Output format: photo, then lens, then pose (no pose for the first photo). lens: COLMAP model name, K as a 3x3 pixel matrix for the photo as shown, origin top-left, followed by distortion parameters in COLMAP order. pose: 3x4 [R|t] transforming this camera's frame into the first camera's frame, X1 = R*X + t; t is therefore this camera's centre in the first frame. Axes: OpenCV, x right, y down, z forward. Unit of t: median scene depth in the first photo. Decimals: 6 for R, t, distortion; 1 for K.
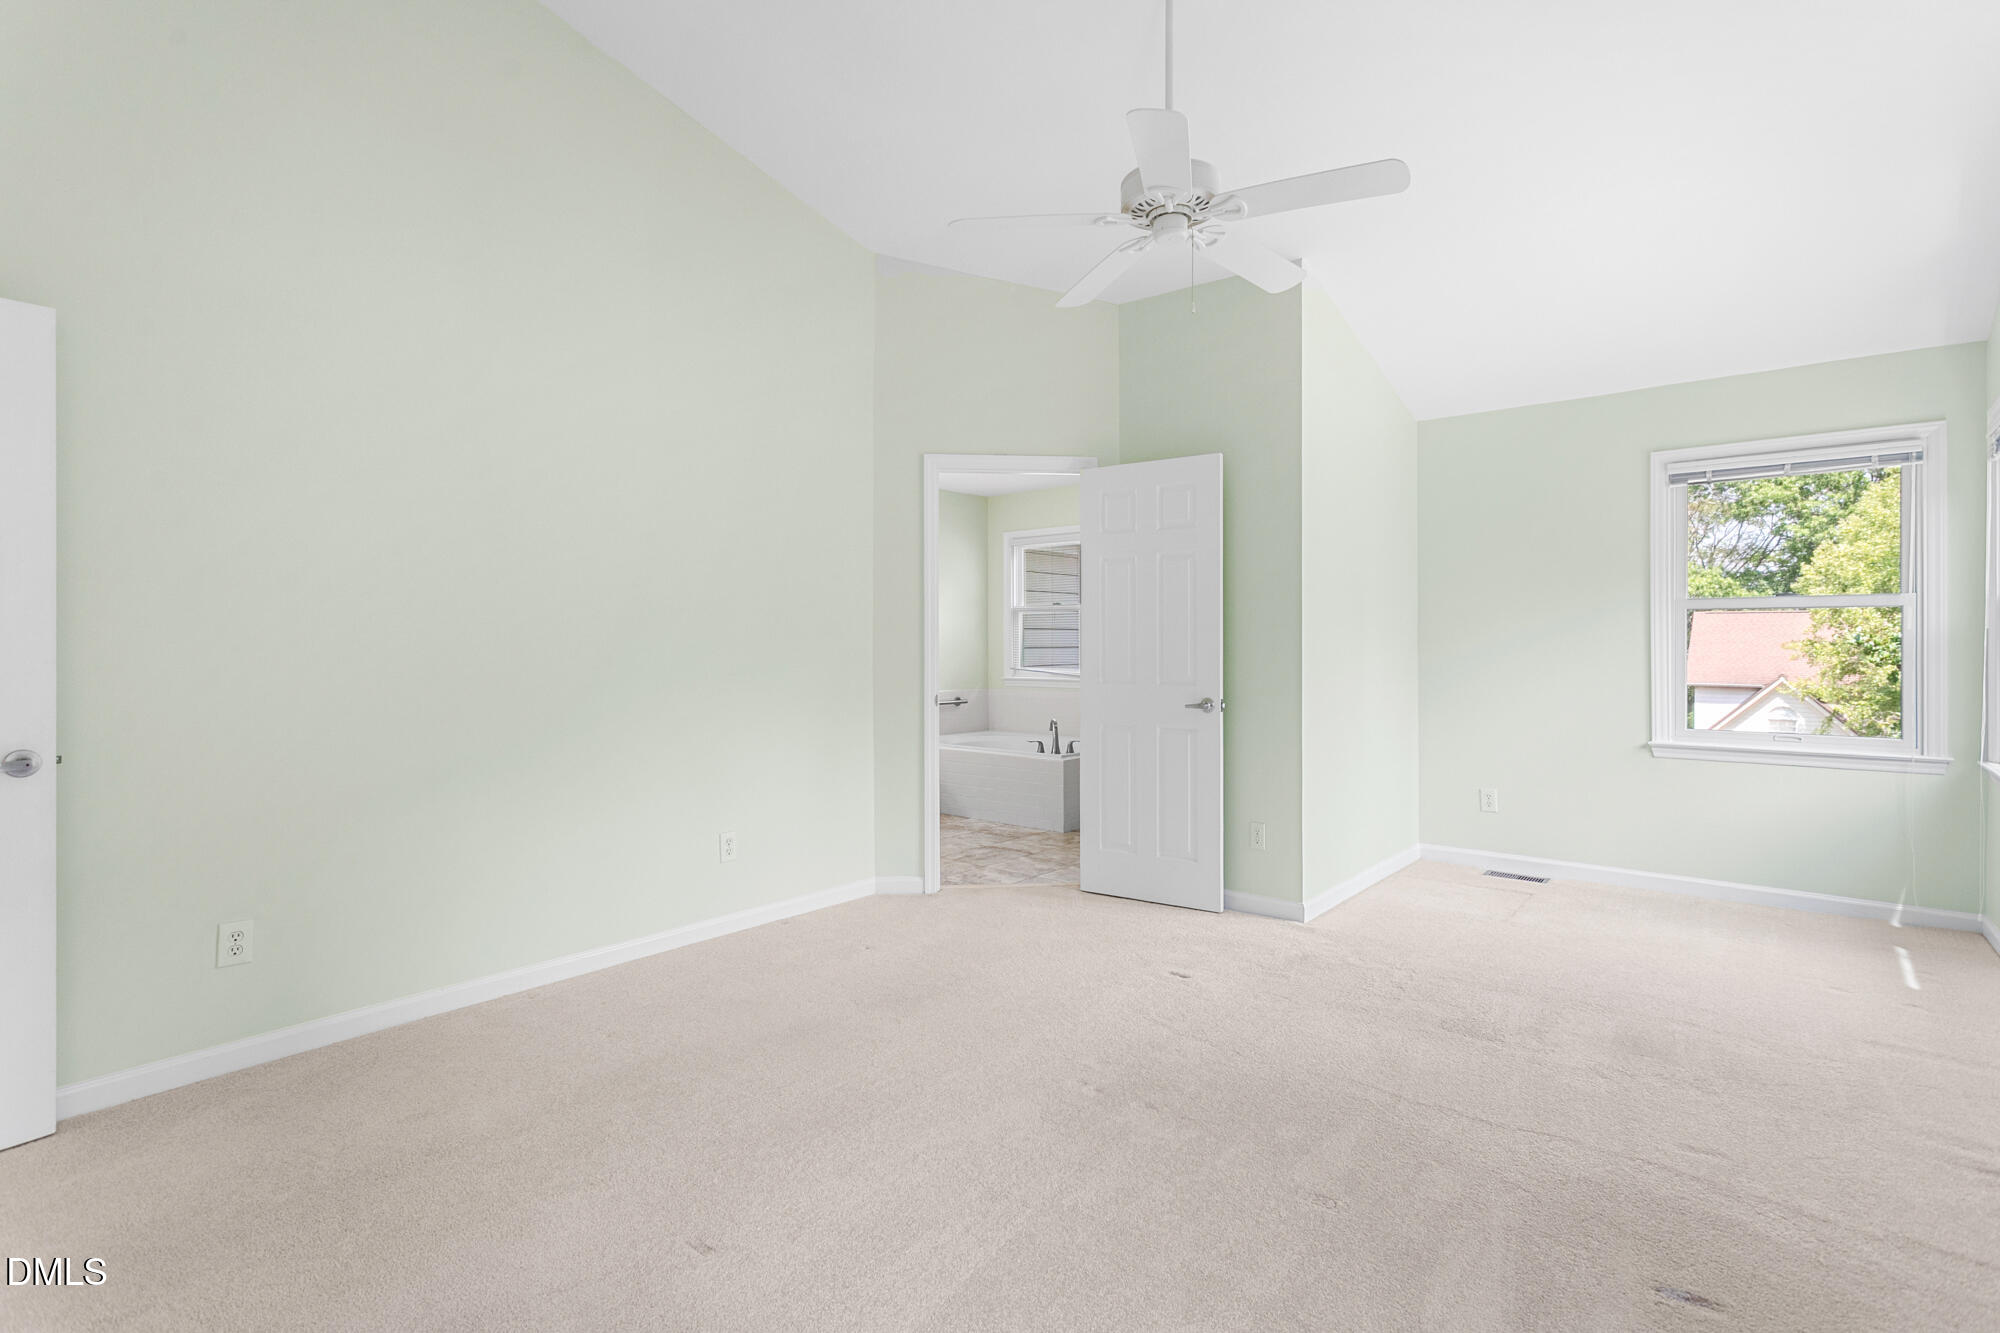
lens RADIAL K [[952.3, 0, 1017.8], [0, 952.3, 643.4], [0, 0, 1]] dist [0.000336, 0.001007]
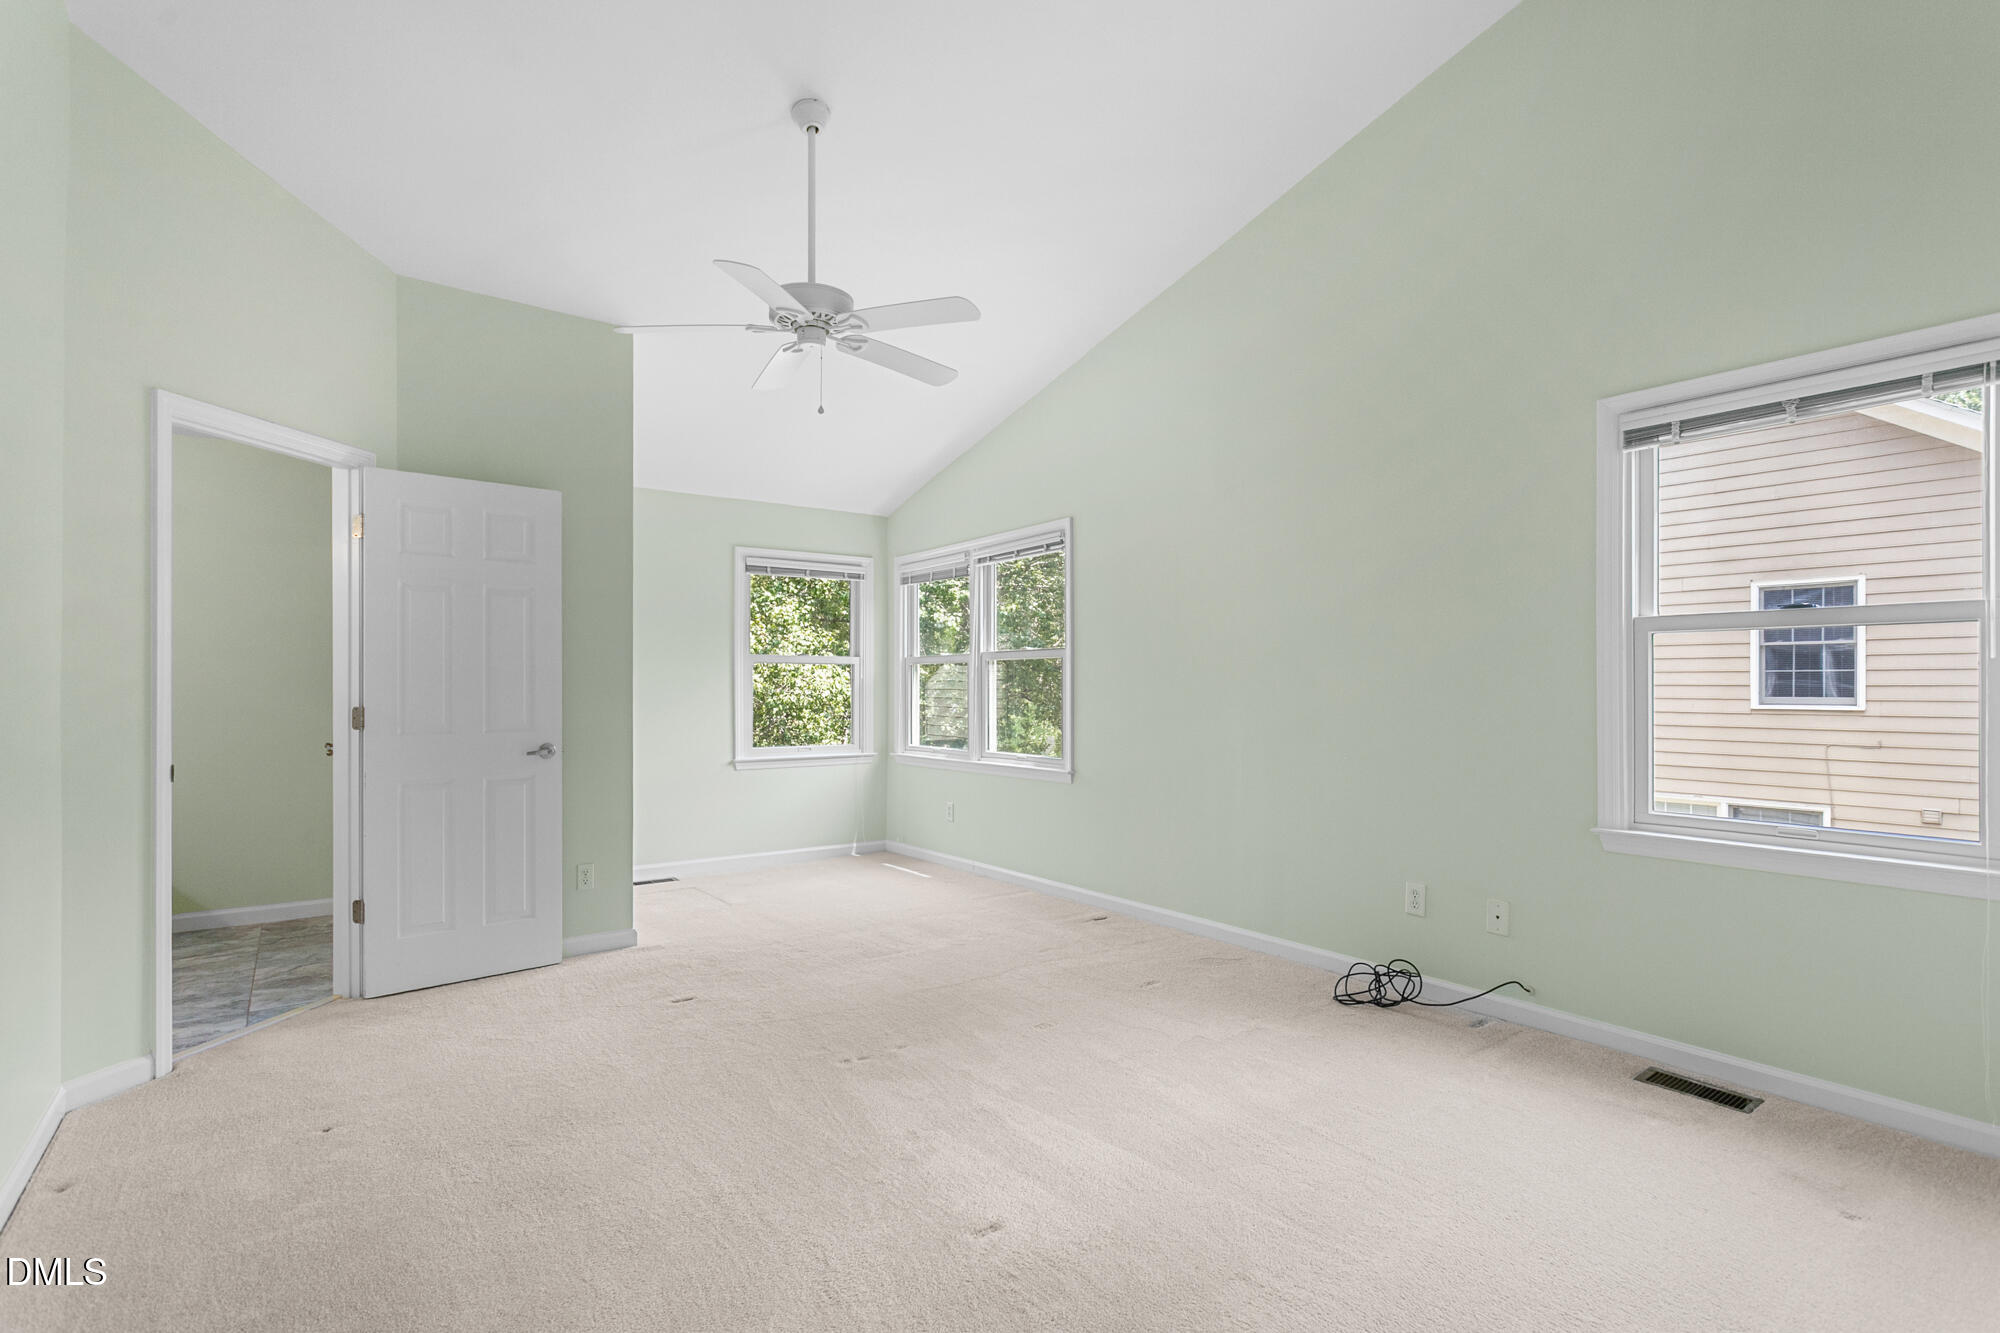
lens RADIAL K [[952.3, 0, 1026.8], [0, 952.3, 688.7], [0, 0, 1]] dist [0.000336, 0.001007]
pose [[0.240710, -0.001061, 0.970597, -0.621357], [-0.003962, 0.999990, 0.002075, -0.001776], [-0.970589, -0.004345, 0.240703, 0.303815]]
